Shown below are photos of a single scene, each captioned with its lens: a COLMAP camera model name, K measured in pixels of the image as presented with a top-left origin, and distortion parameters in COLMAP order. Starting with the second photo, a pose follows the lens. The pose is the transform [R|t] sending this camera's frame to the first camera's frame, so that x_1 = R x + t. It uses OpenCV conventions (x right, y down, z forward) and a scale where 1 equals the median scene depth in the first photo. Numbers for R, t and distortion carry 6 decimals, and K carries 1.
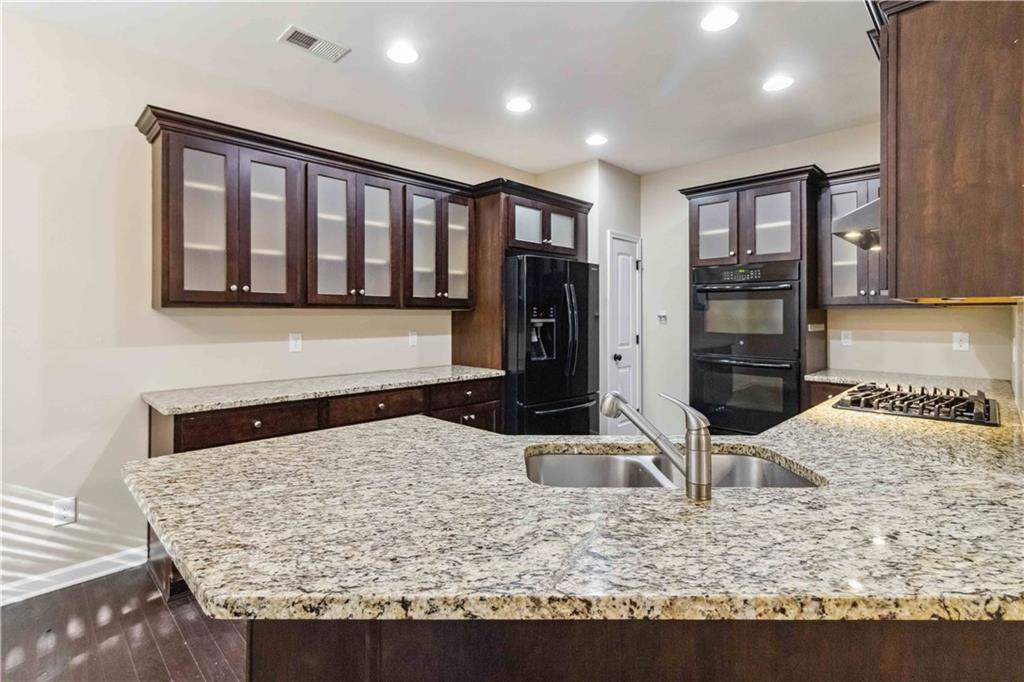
lens RADIAL K [[485.4, 0, 496.3], [0, 485.4, 319.2], [0, 0, 1]] dist [0.010800, 0.000109]
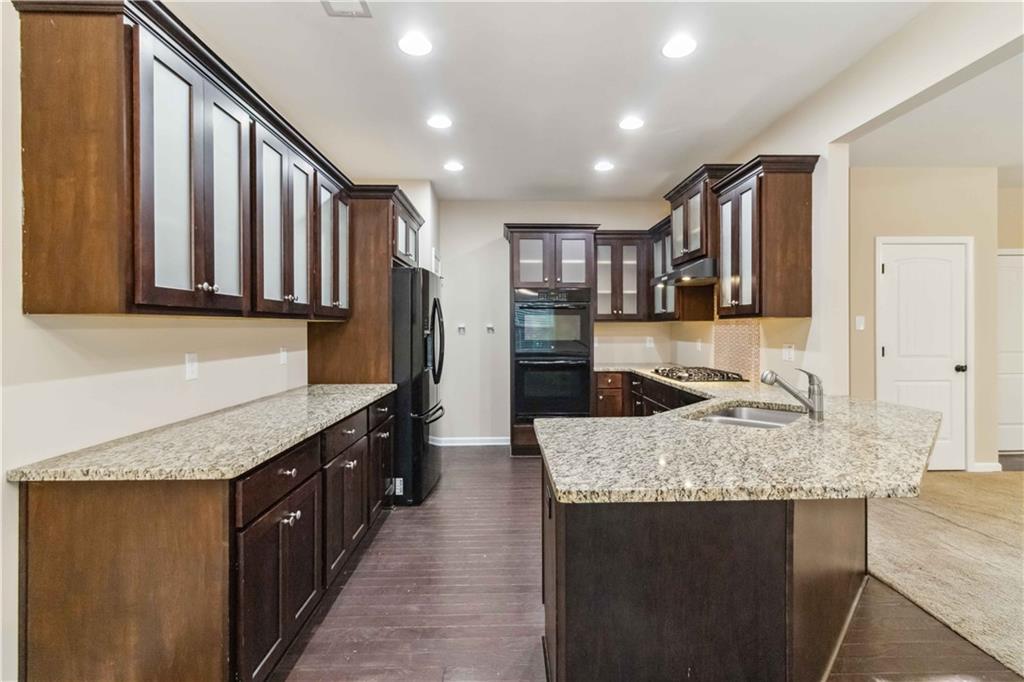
lens RADIAL K [[485.4, 0, 512.8], [0, 485.4, 331.7], [0, 0, 1]] dist [0.010800, 0.000109]
pose [[0.687685, -0.007794, 0.725967, -0.602605], [0.006594, 0.999968, 0.004489, -0.001515], [-0.725979, 0.001700, 0.687715, 0.187404]]
